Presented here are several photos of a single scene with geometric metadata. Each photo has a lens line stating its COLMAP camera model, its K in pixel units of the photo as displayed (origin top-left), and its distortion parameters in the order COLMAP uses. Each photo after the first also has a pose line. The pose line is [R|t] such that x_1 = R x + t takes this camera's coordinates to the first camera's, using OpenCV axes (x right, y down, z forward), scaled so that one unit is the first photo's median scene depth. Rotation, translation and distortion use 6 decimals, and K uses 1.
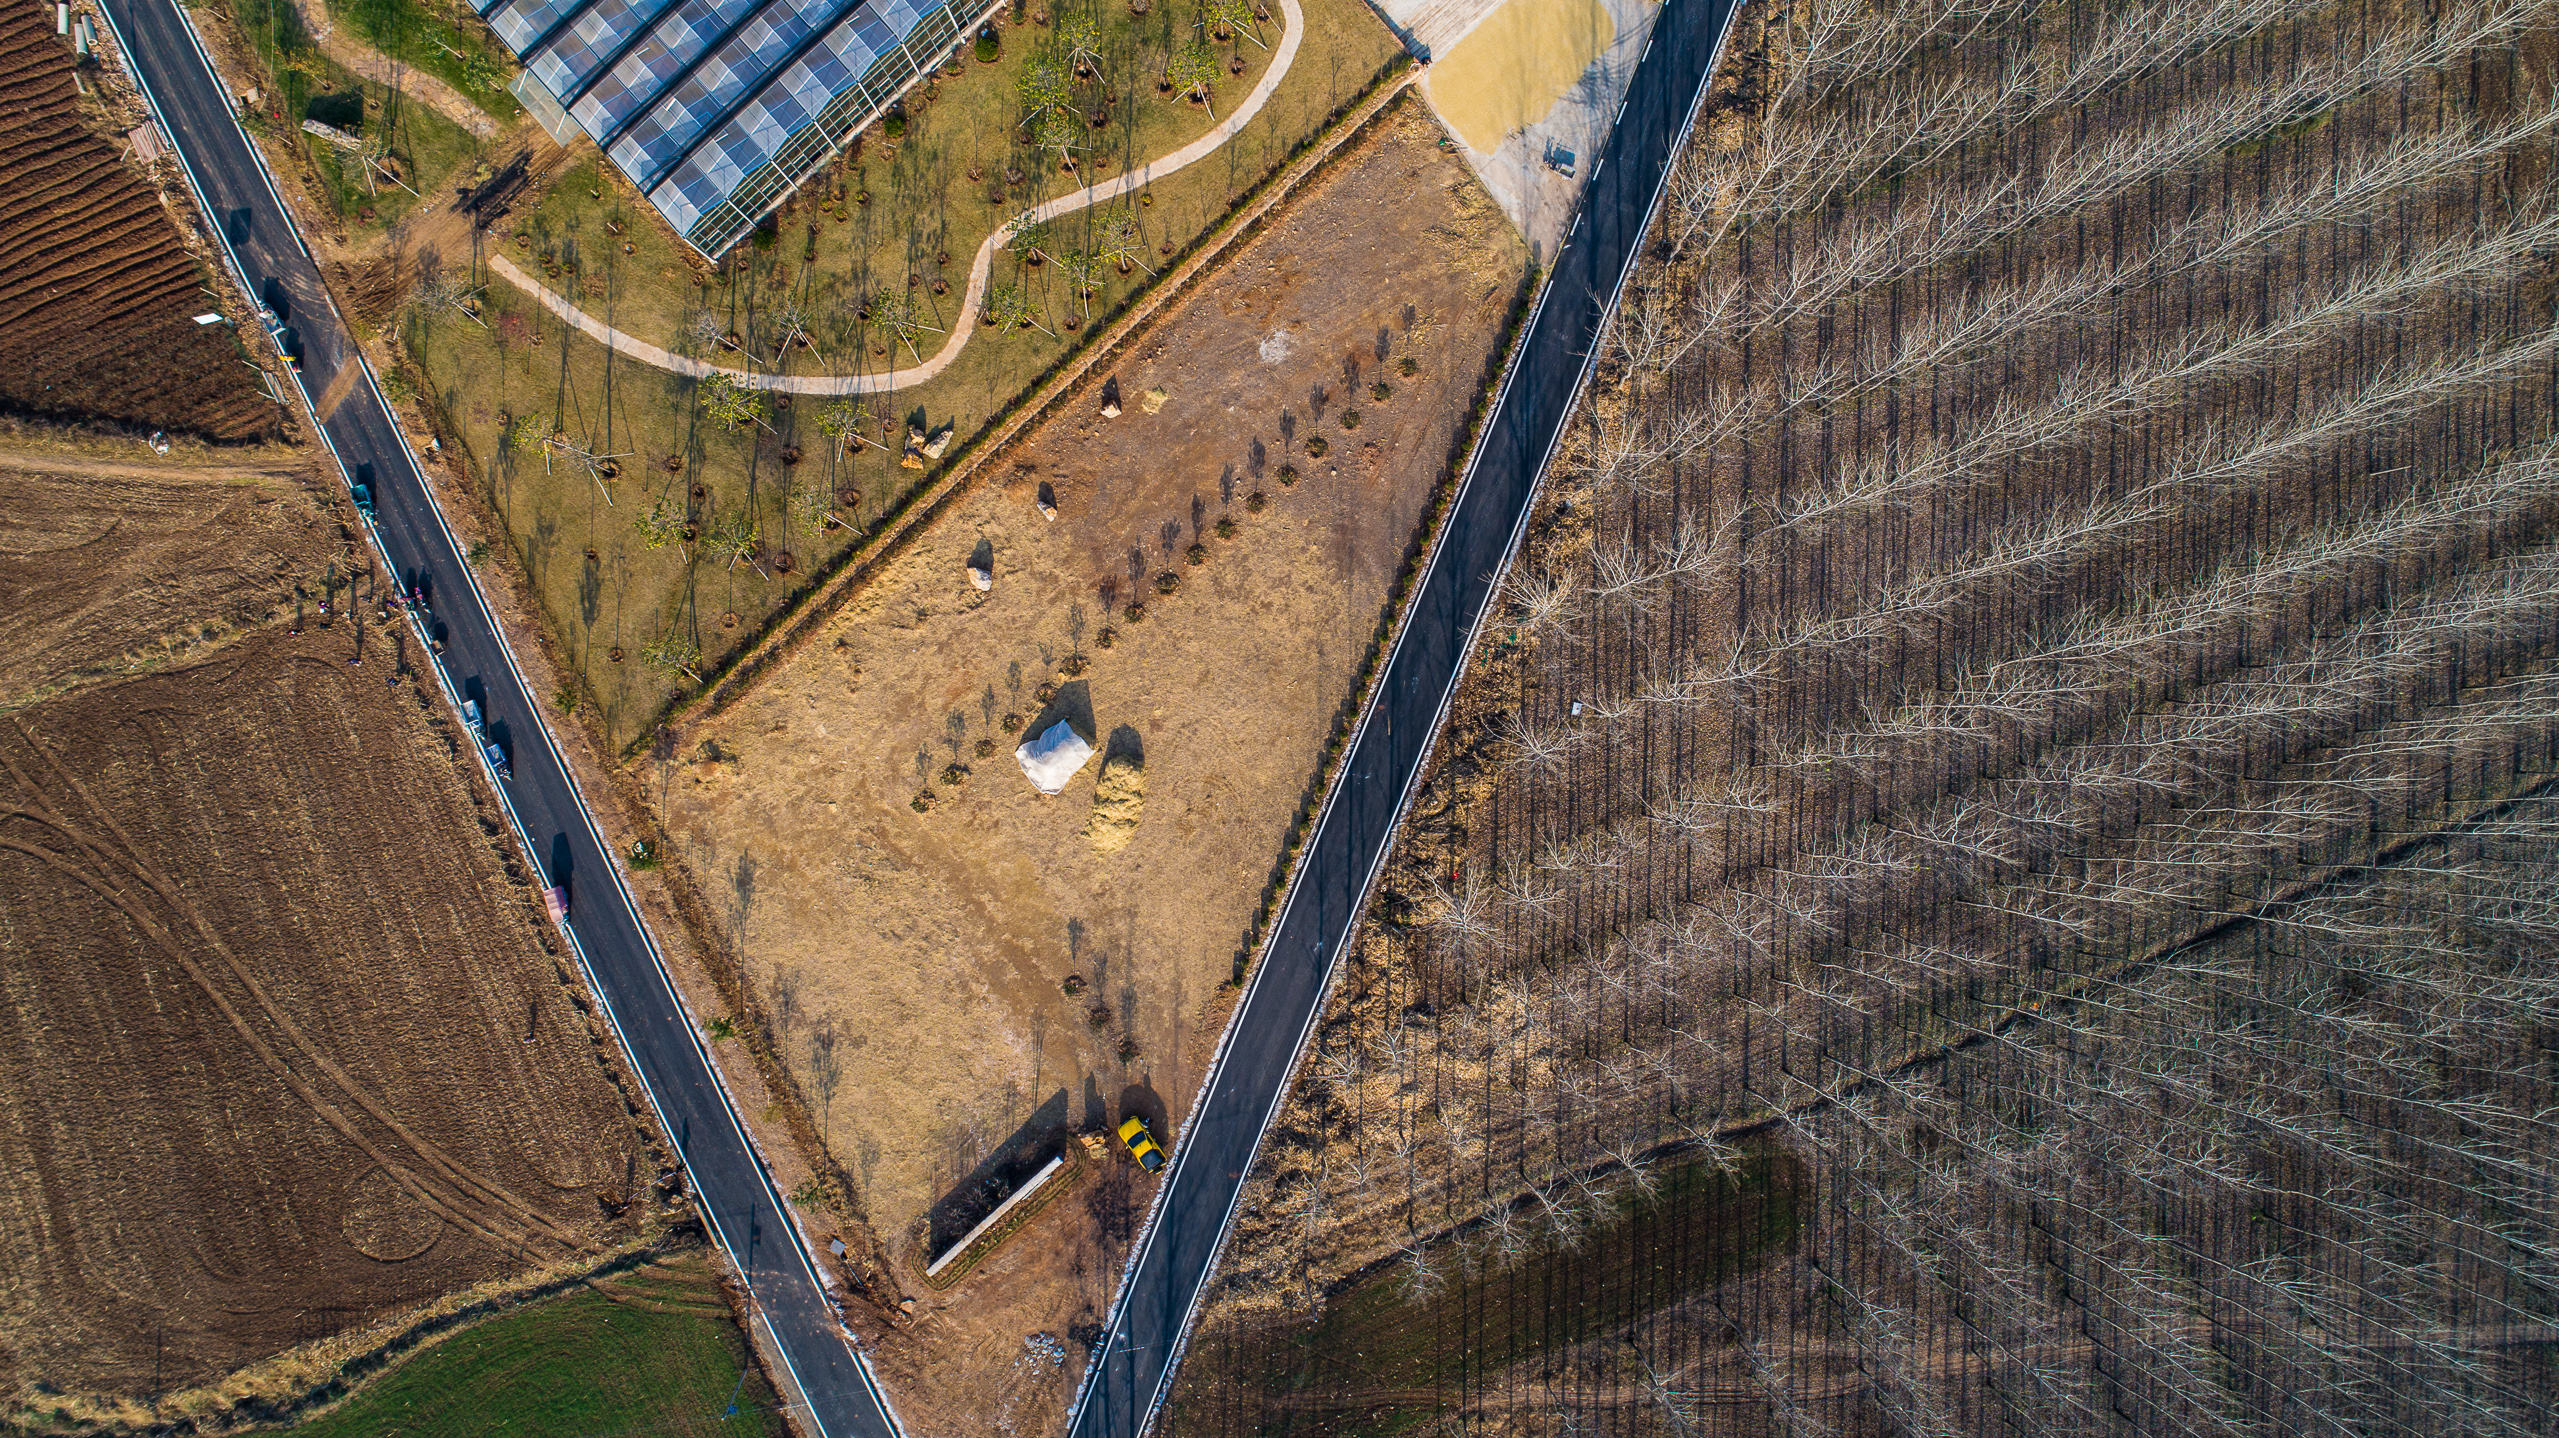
lens RADIAL K [[1704.5, 0, 1282.3], [0, 1704.5, 699.9], [0, 0, 1]] dist [-0.021476, 0.007940]
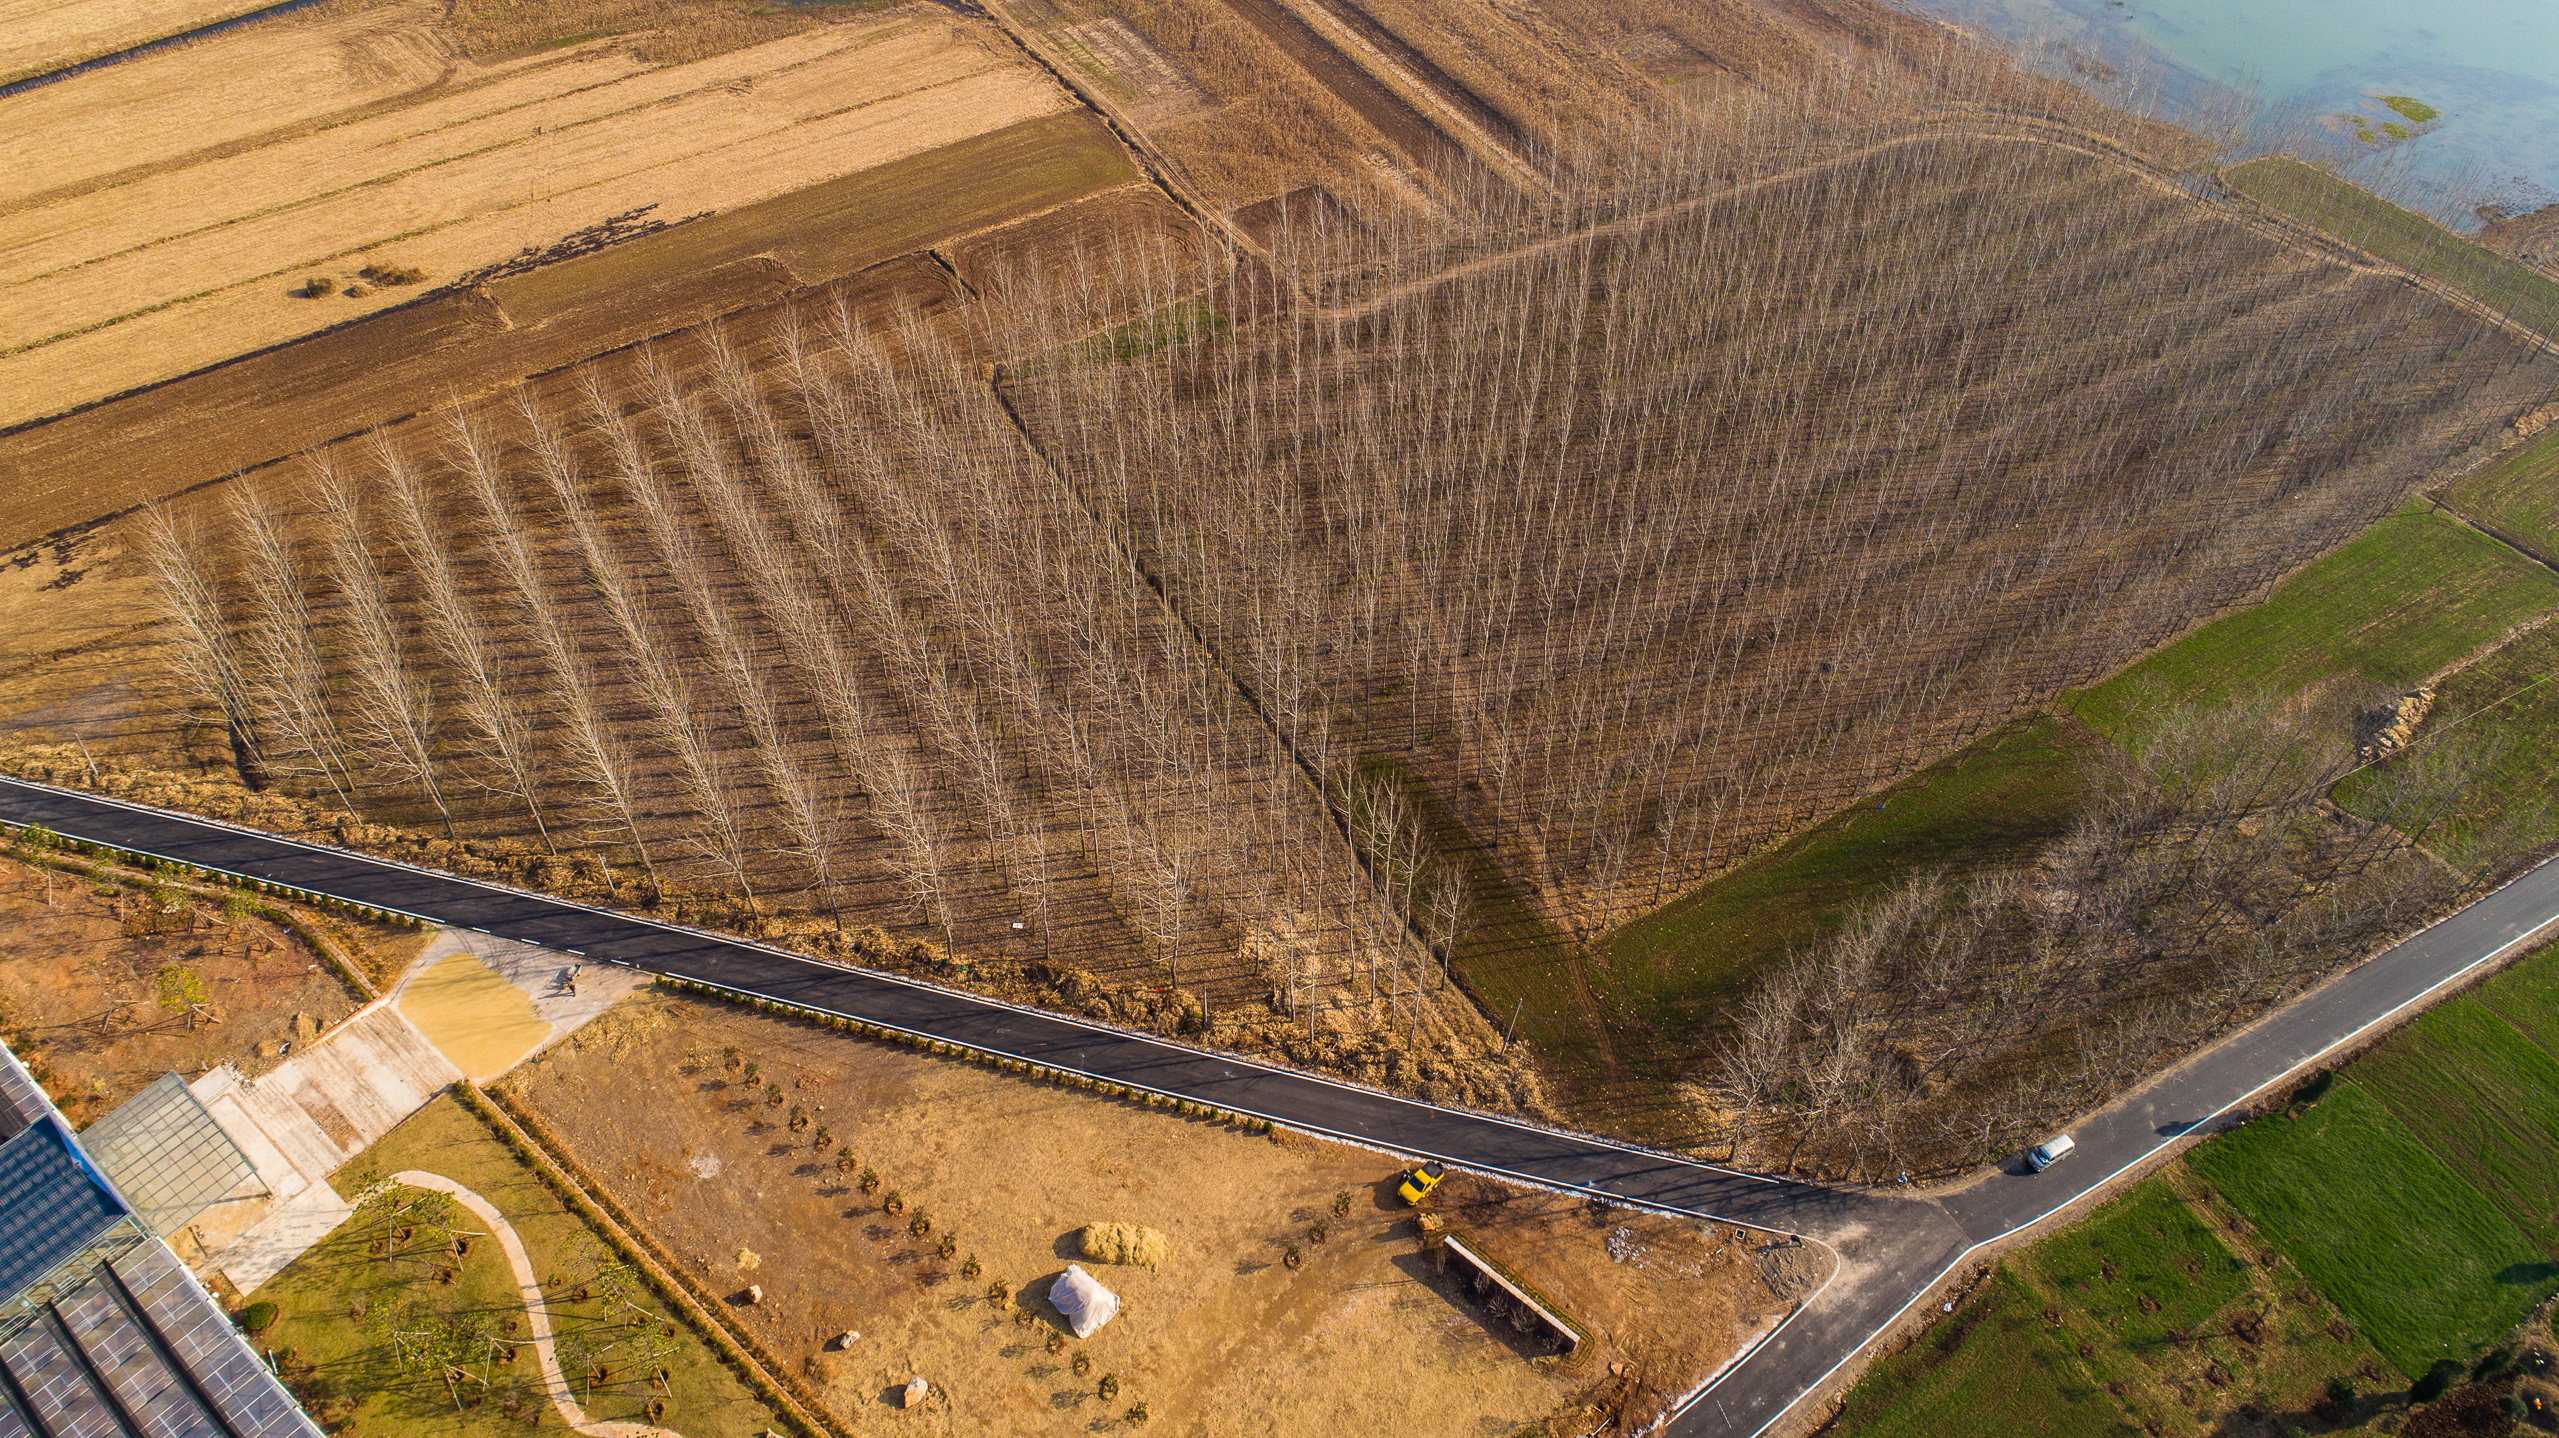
lens RADIAL K [[1704.5, 0, 1282.3], [0, 1704.5, 699.9], [0, 0, 1]] dist [-0.021476, 0.007940]
pose [[-0.150231, -0.723096, 0.674212, -0.596168], [0.987678, -0.079520, 0.134794, 0.042169], [-0.043856, 0.686155, 0.726133, -0.041044]]
